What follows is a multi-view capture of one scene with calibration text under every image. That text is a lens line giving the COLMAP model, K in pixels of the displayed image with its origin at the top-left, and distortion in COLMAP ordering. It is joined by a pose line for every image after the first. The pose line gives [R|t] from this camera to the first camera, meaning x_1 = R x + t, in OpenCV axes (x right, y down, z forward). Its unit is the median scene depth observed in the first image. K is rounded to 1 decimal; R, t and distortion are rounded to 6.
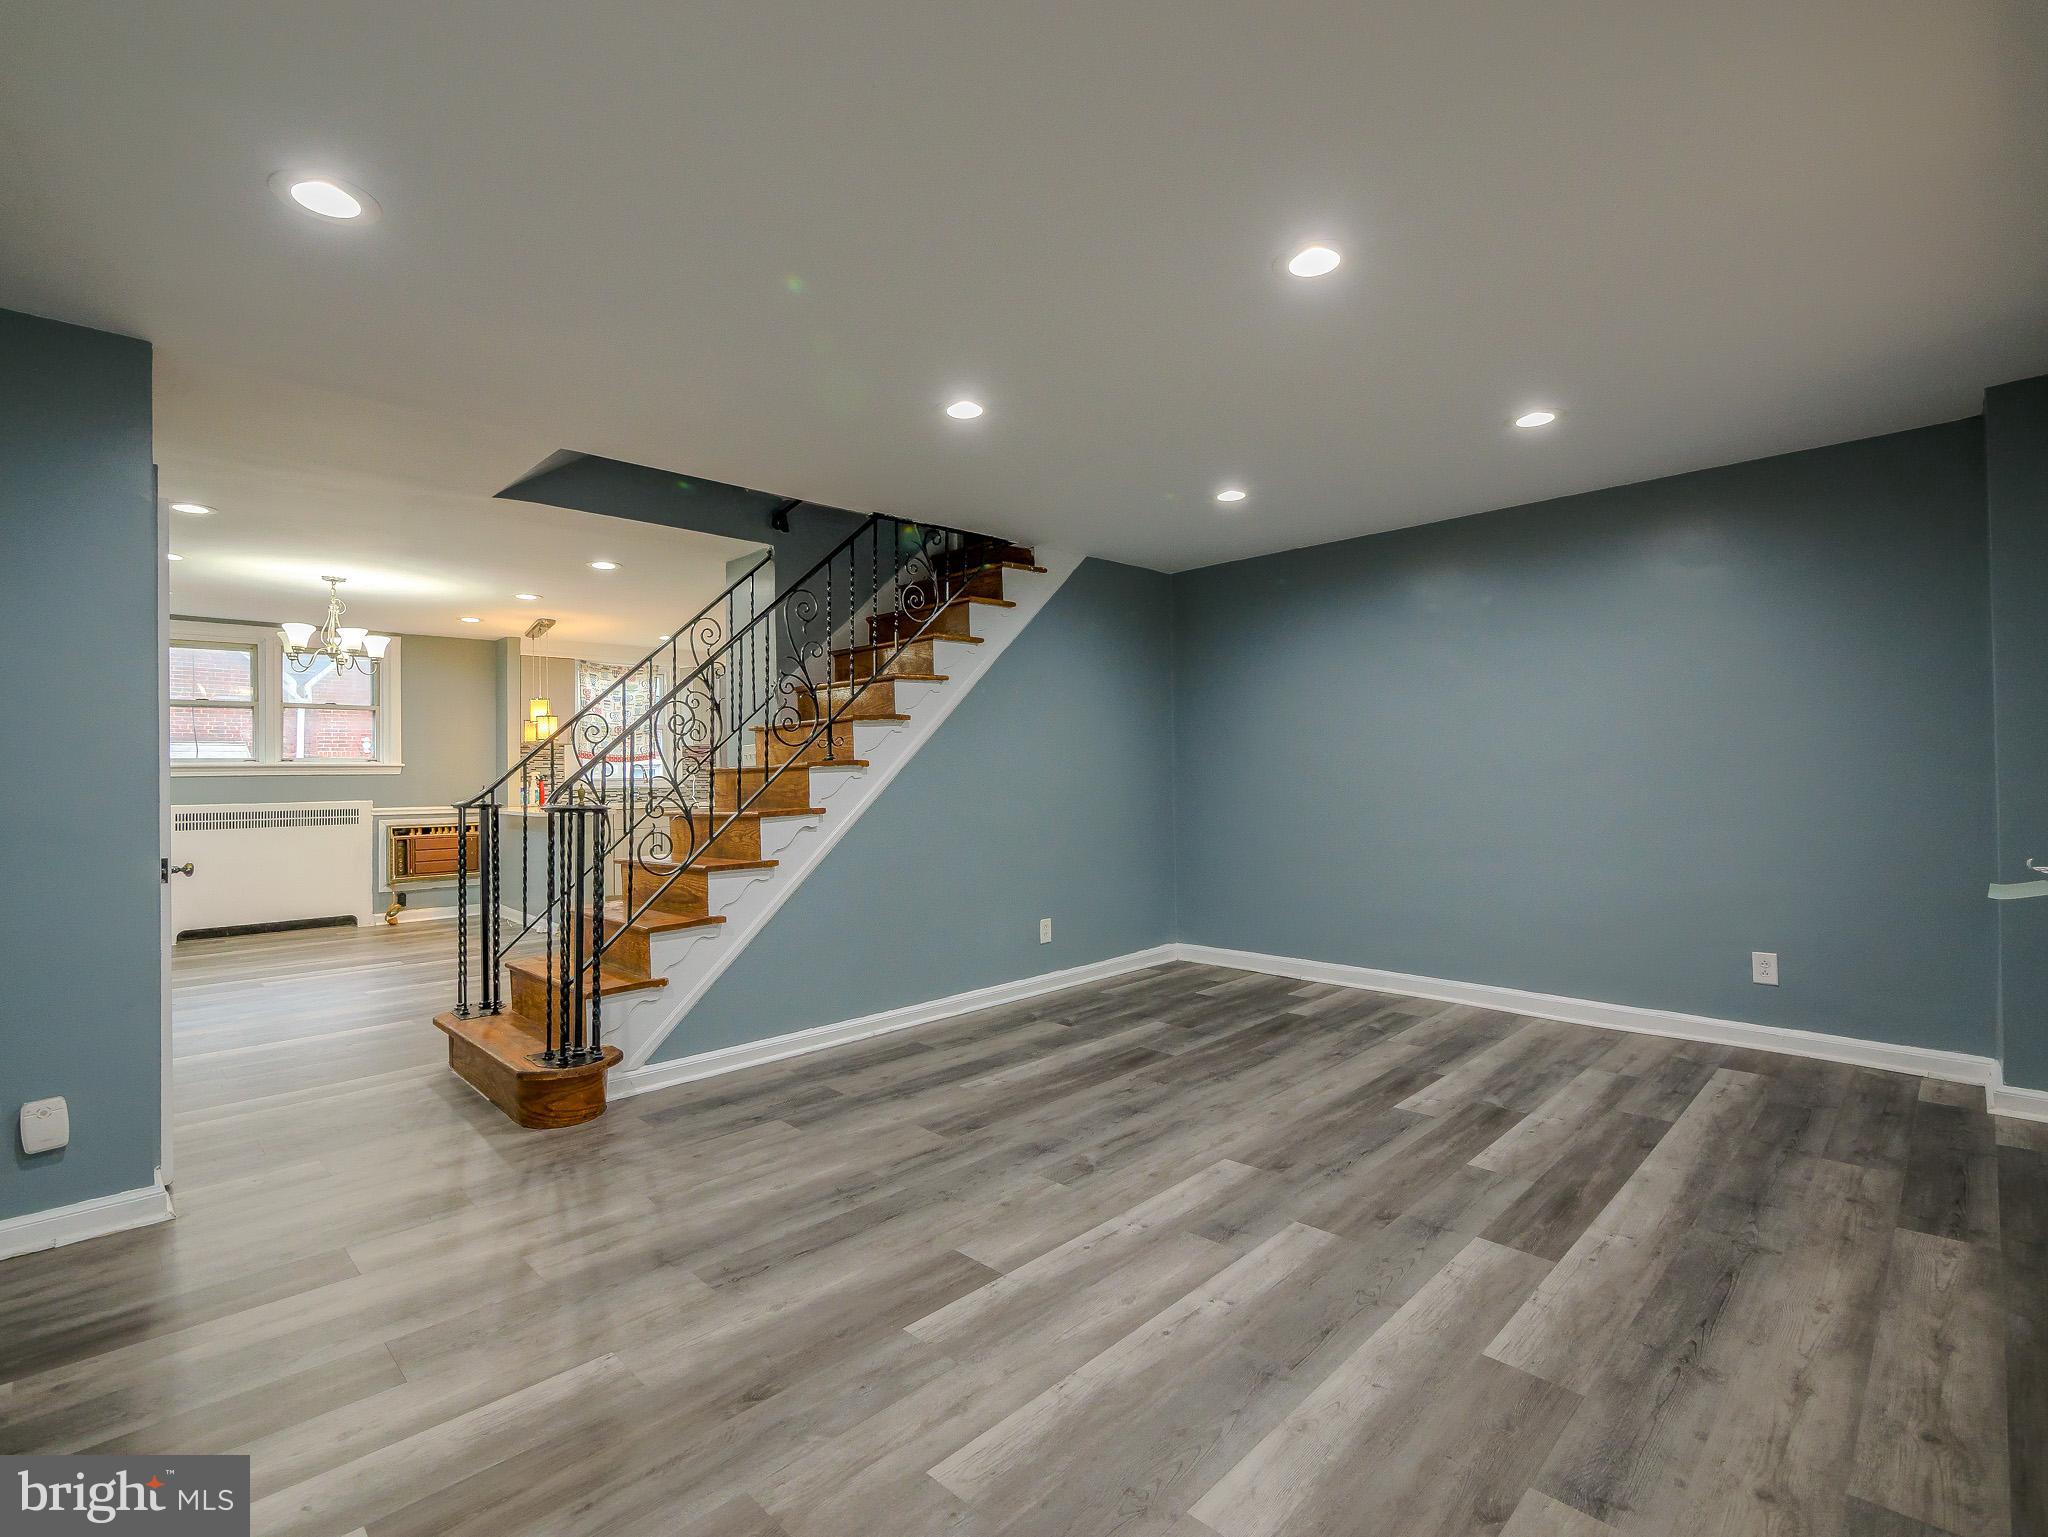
lens RADIAL K [[948.6, 0, 1019.4], [0, 948.6, 758.5], [0, 0, 1]] dist [0.000657, -0.000574]
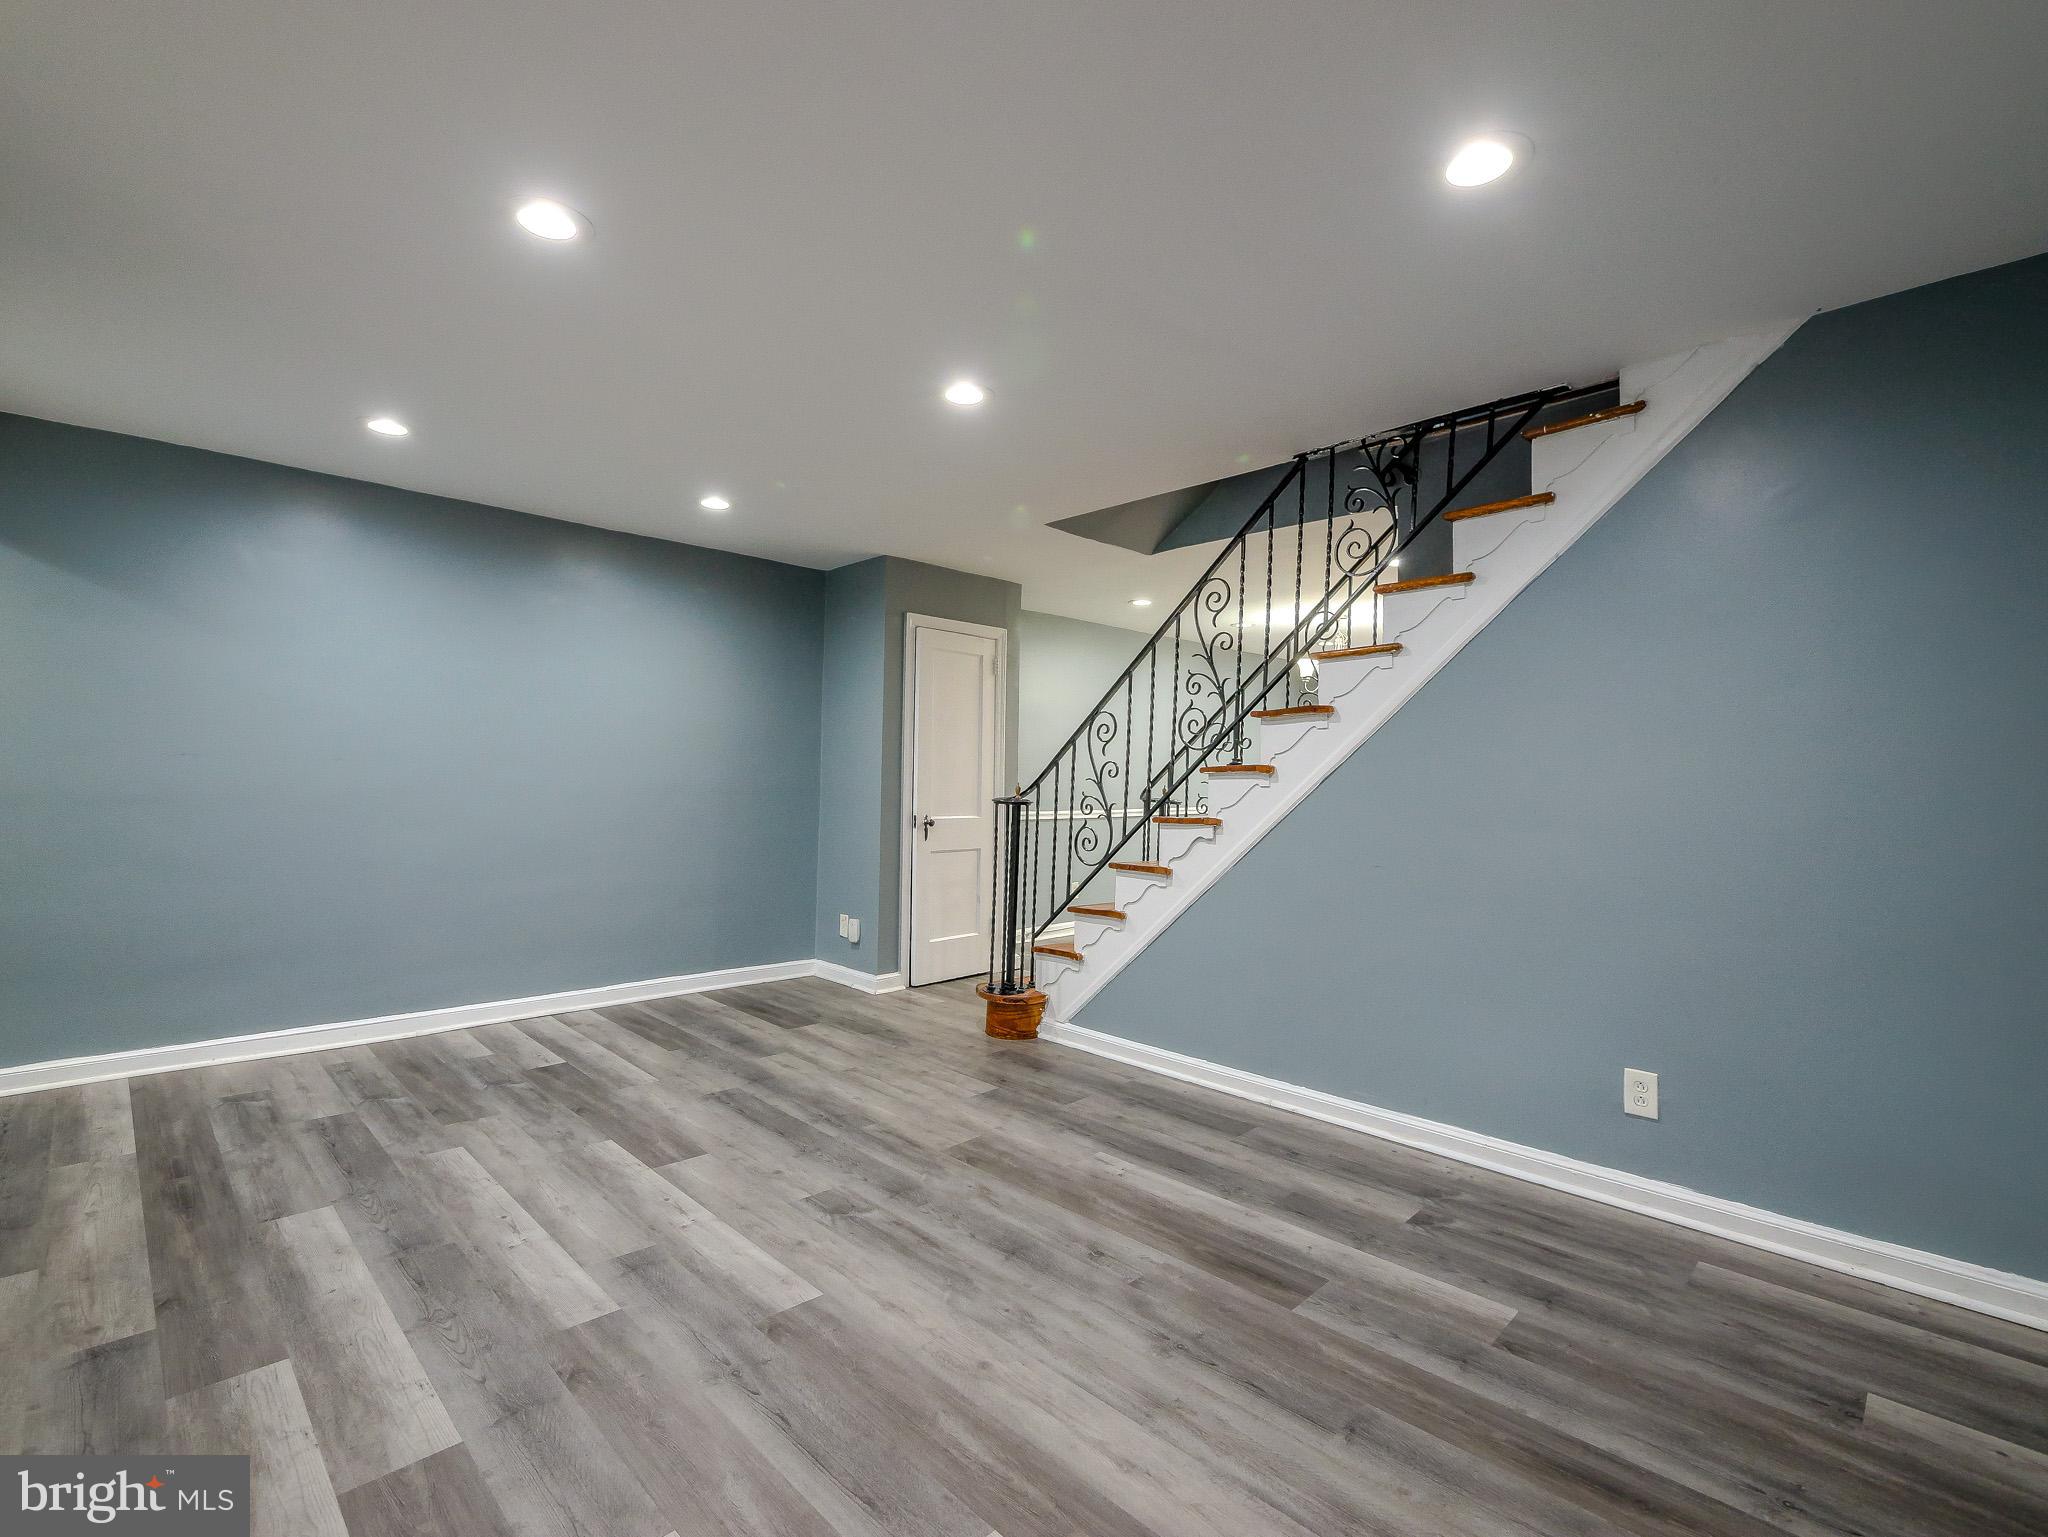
lens RADIAL K [[948.6, 0, 1019.4], [0, 948.6, 758.5], [0, 0, 1]] dist [0.000657, -0.000574]
pose [[-0.004528, -0.006890, -0.999966, 0.870103], [-0.001942, 0.999974, -0.006881, 0.002178], [0.999988, 0.001911, -0.004541, 1.038074]]
